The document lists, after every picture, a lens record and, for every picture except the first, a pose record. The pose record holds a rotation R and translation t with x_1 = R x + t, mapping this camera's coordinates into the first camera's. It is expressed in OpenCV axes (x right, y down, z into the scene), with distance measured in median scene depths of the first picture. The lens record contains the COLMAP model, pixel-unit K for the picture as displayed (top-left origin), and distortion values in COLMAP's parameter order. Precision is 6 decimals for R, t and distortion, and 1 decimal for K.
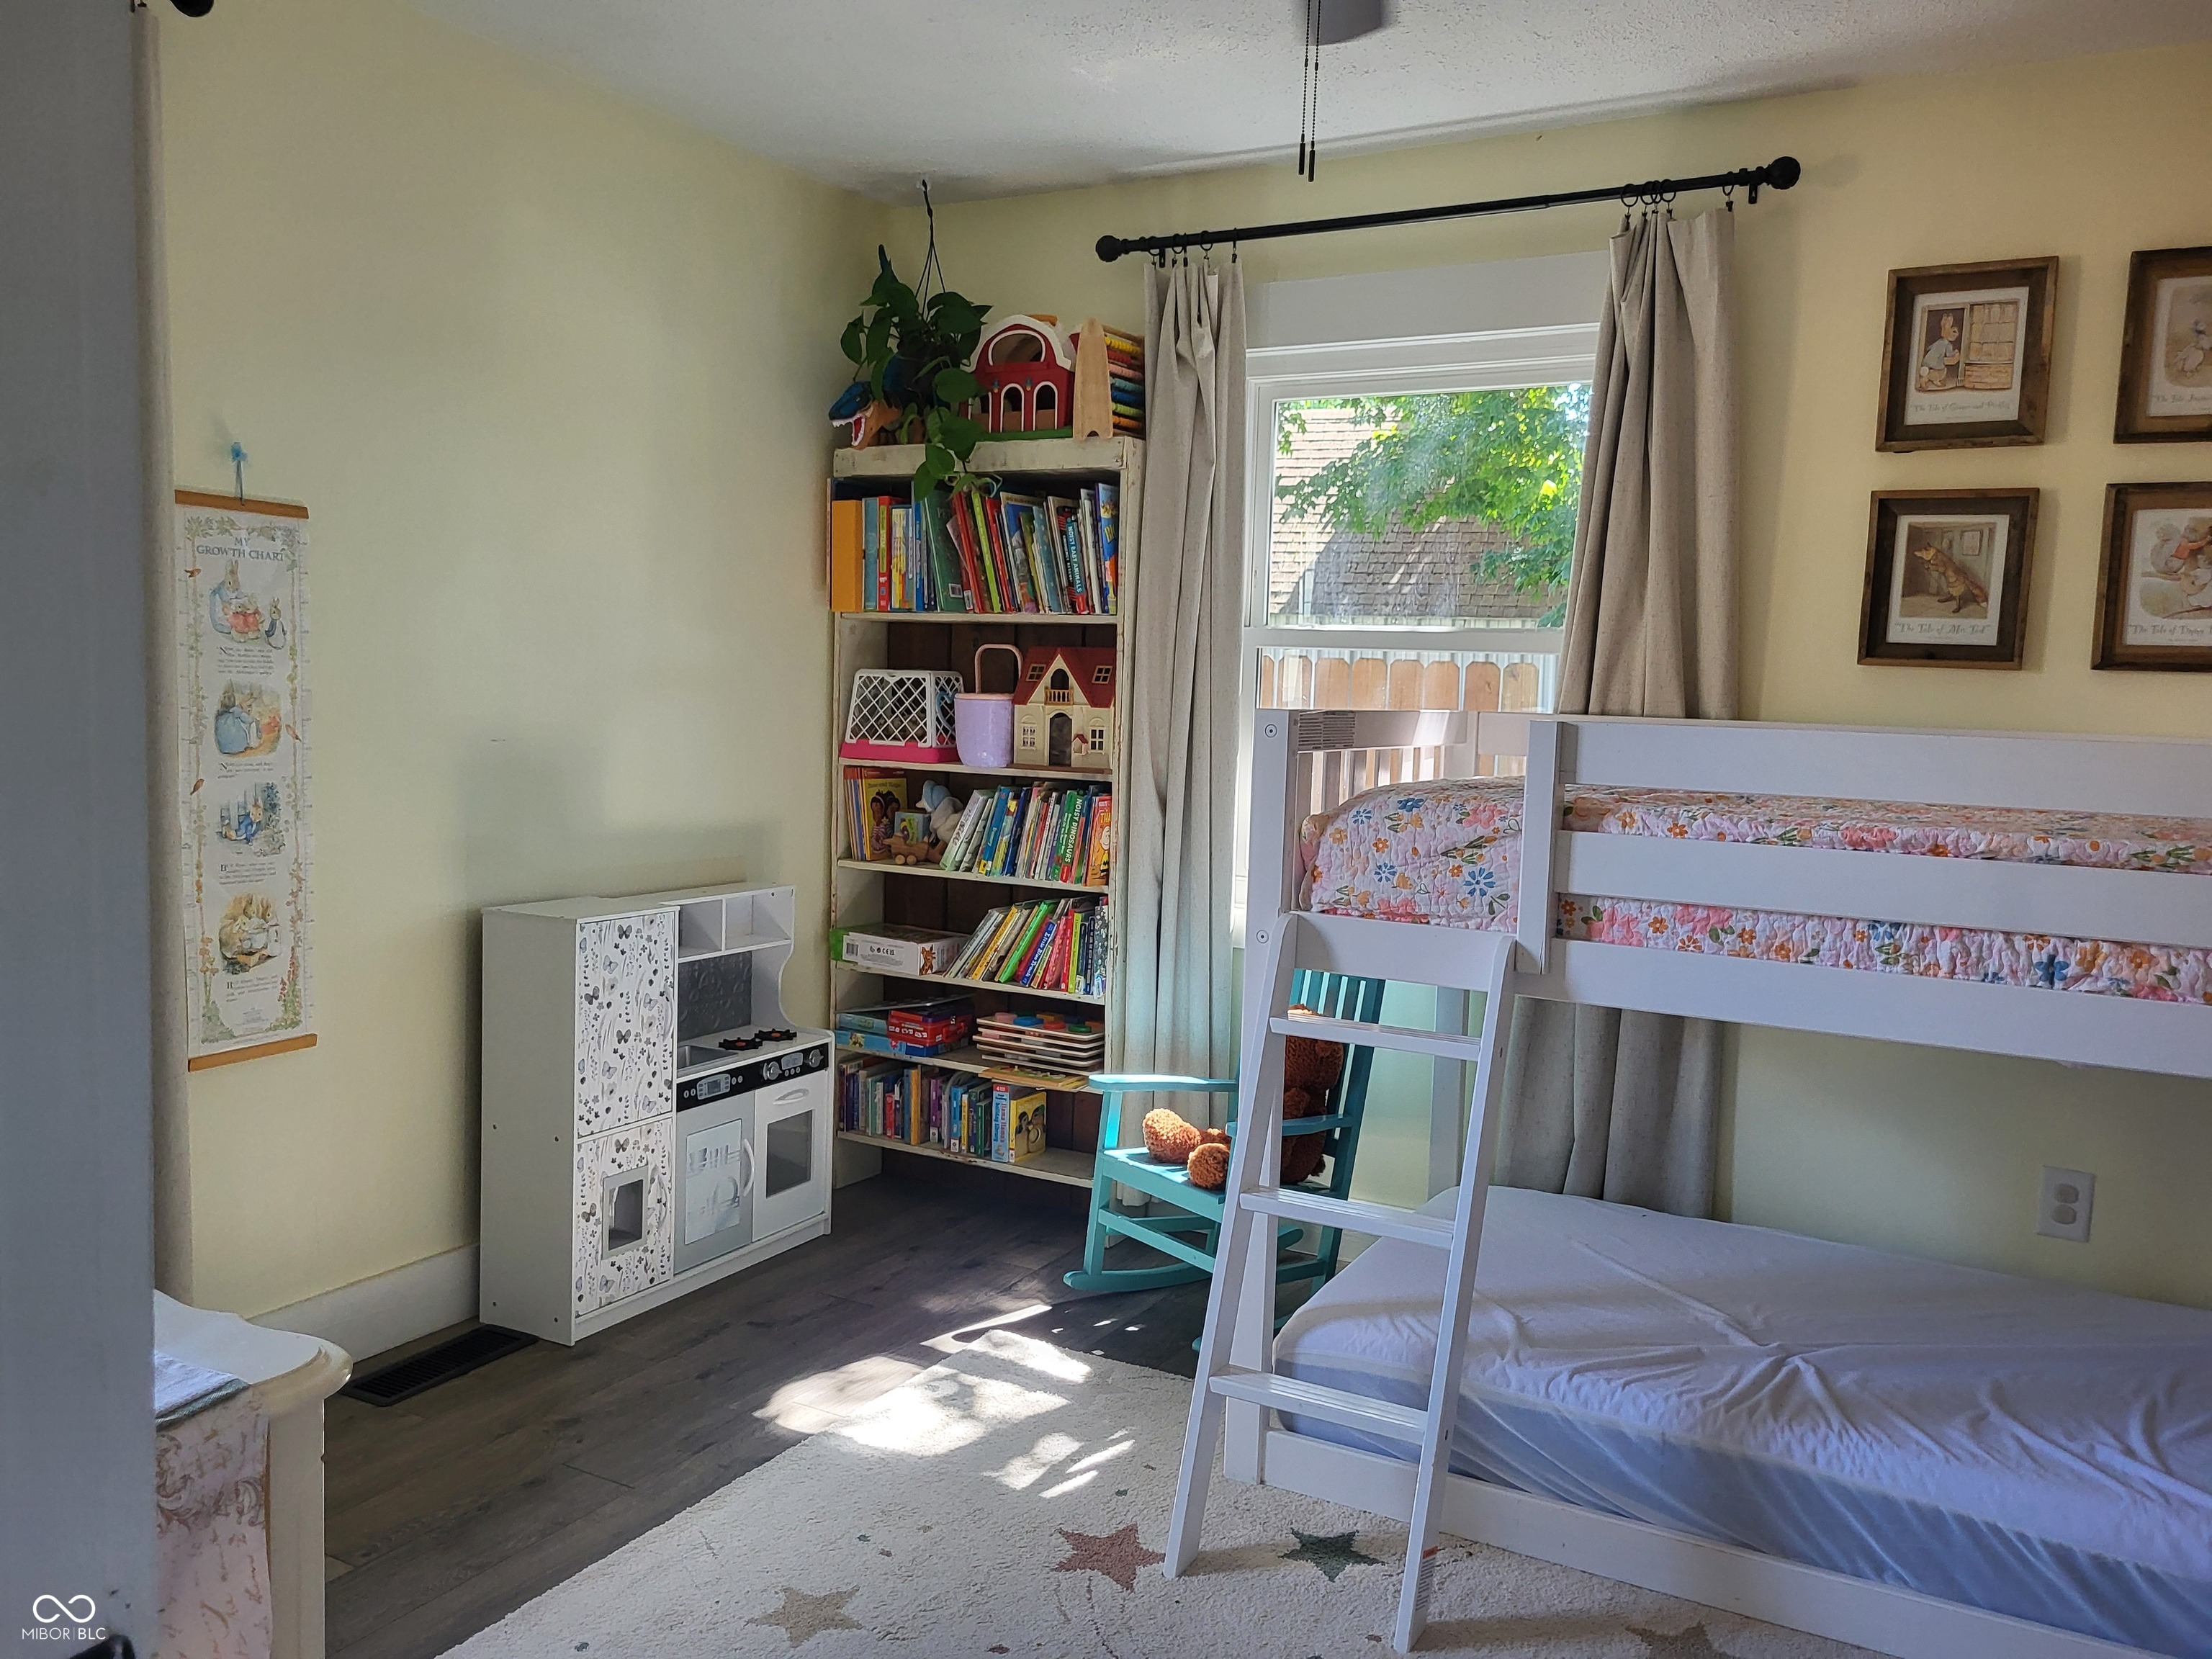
lens RADIAL K [[1671.3, 0, 1115.7], [0, 1671.3, 843.0], [0, 0, 1]] dist [0.053049, -0.047369]
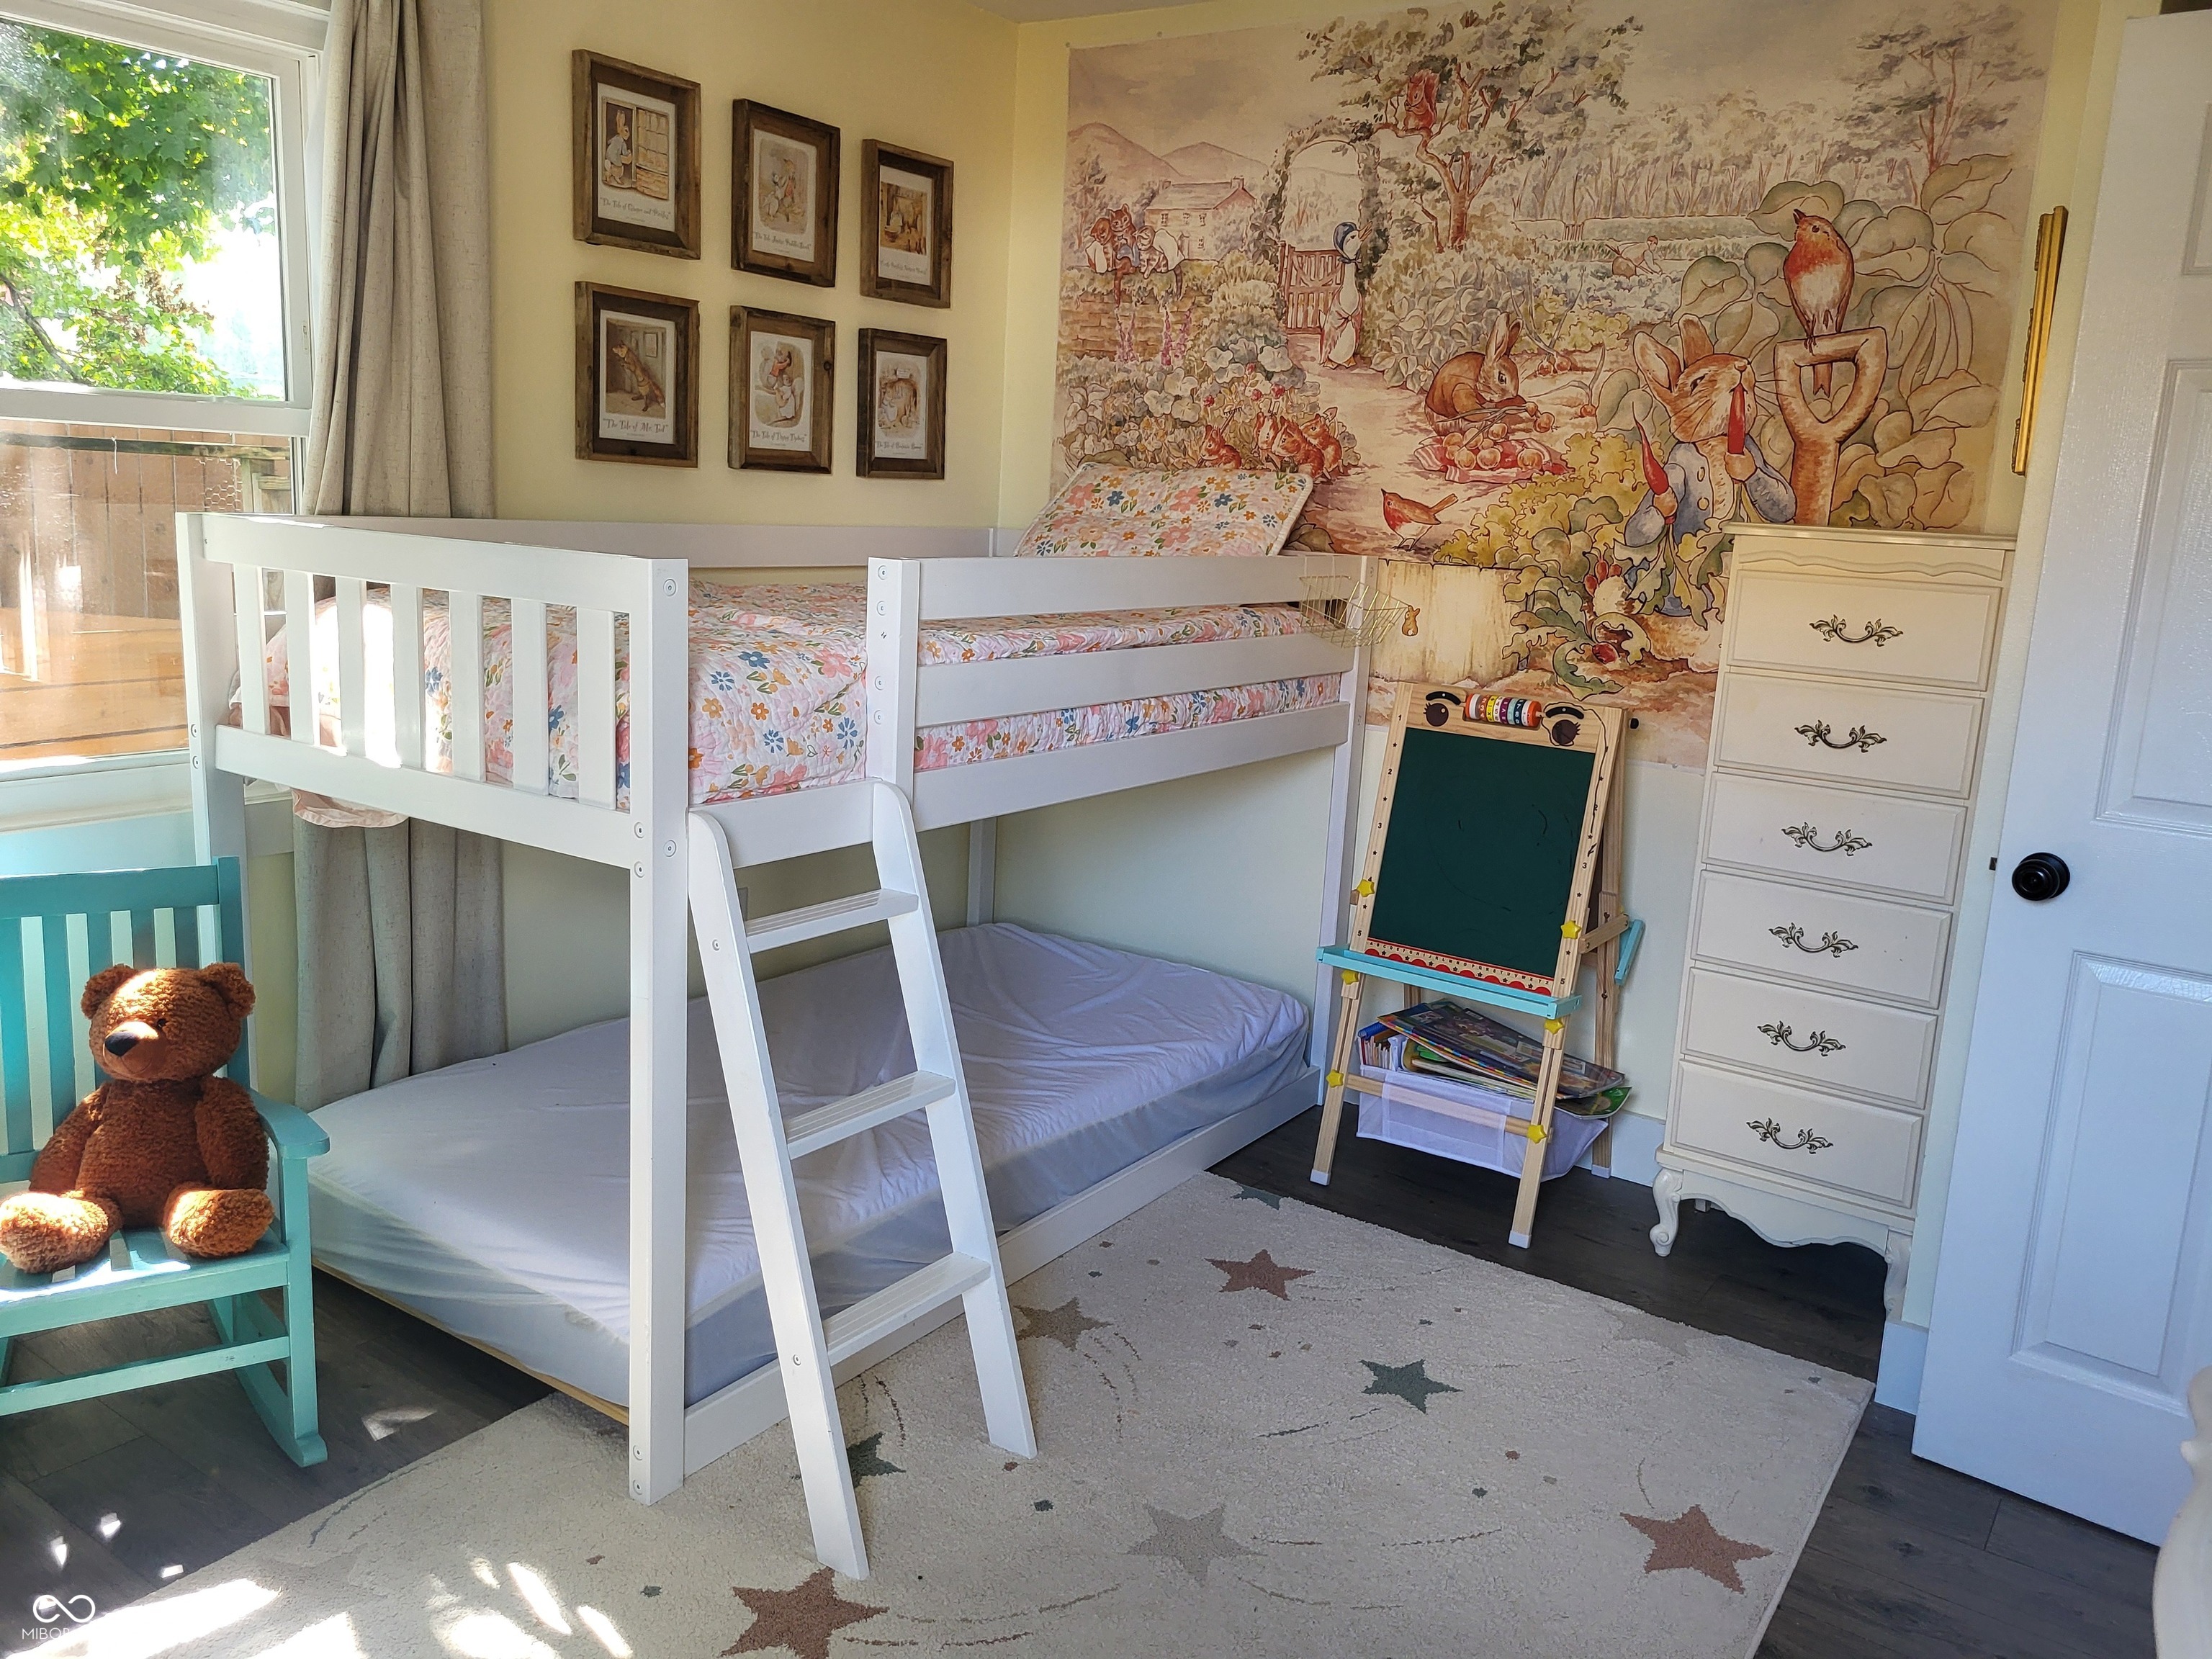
lens RADIAL K [[1704.7, 0, 1113.8], [0, 1704.7, 818.5], [0, 0, 1]] dist [0.035836, -0.004821]
pose [[0.107635, -0.217546, 0.970097, -0.473718], [0.045510, 0.975821, 0.213780, -0.085589], [-0.993148, 0.021139, 0.114933, 0.488498]]
